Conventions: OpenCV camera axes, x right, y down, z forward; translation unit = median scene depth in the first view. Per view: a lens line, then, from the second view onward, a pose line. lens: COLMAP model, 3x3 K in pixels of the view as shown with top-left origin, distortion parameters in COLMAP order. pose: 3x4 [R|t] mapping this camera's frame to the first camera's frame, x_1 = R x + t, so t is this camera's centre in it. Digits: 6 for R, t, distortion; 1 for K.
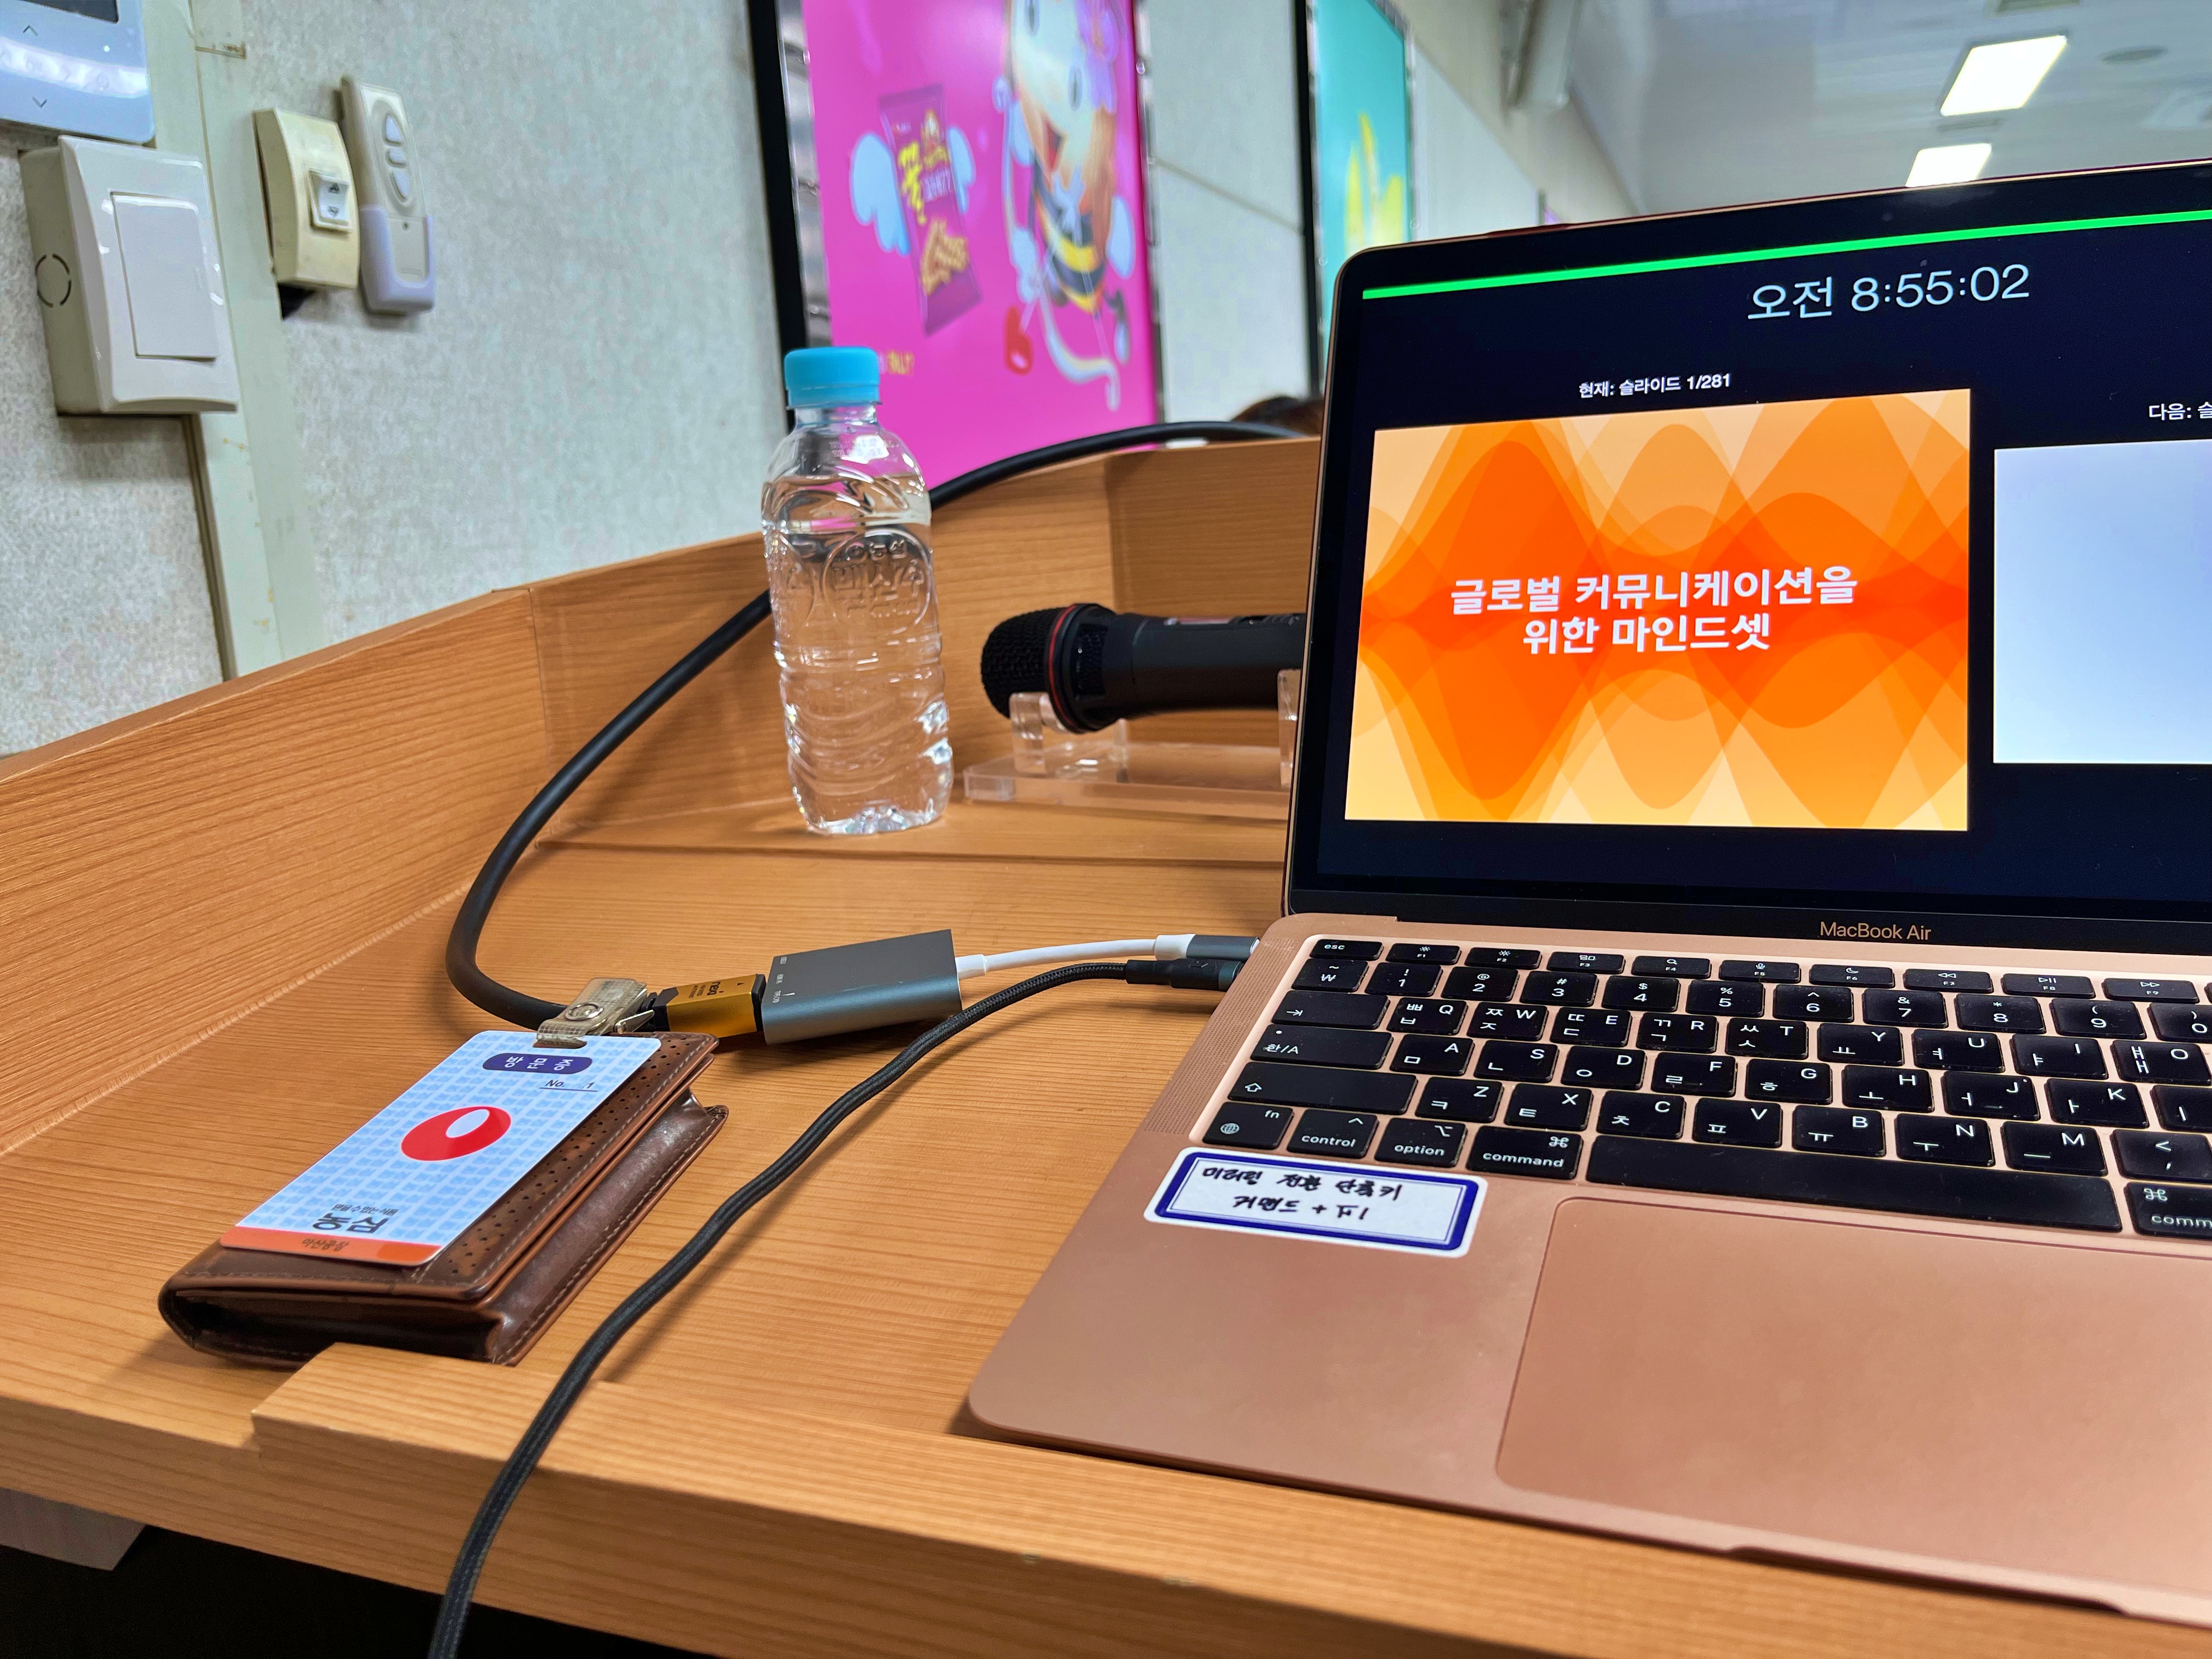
lens RADIAL K [[1684.4, 0, 1131.2], [0, 1684.4, 793.6], [0, 0, 1]] dist [0.001324, -0.030385]
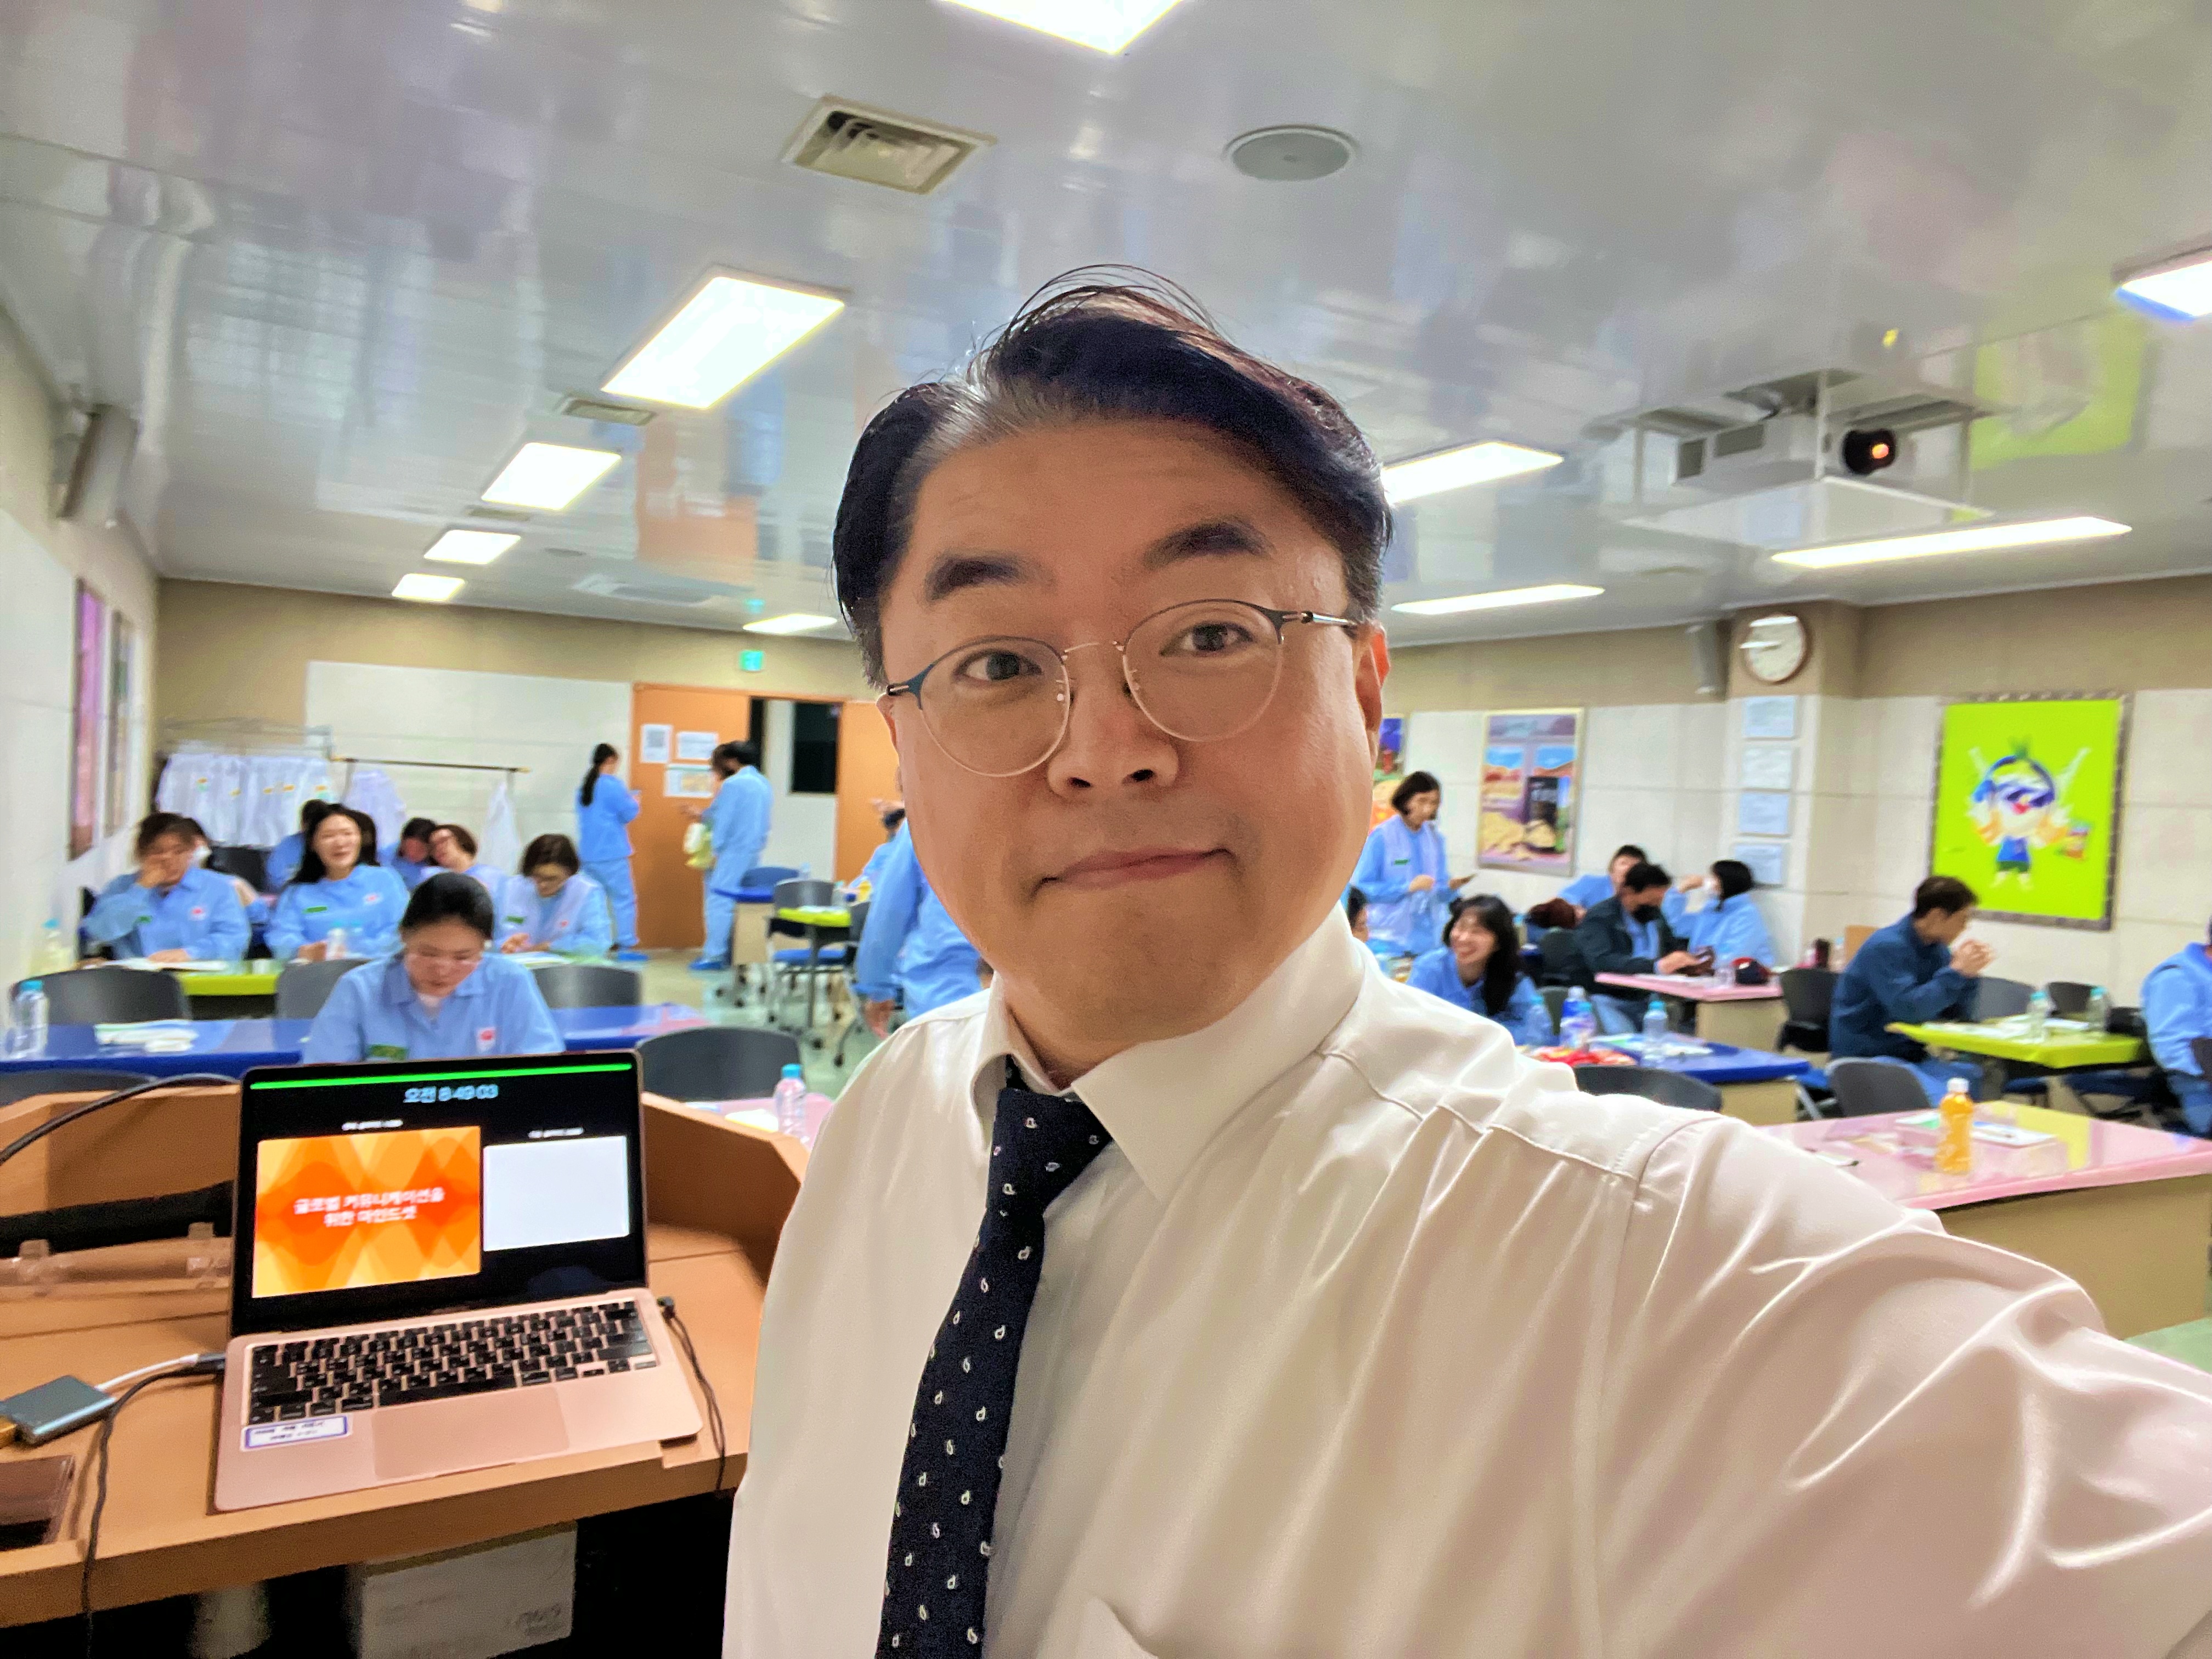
lens RADIAL K [[1503.1, 0, 1129.5], [0, 1503.1, 792.1], [0, 0, 1]] dist [-0.008148, 0.005650]
pose [[0.622939, 0.075565, 0.778612, -0.967617], [0.049466, 0.989527, -0.135611, -0.406375], [-0.780705, 0.122993, 0.612677, -1.736790]]
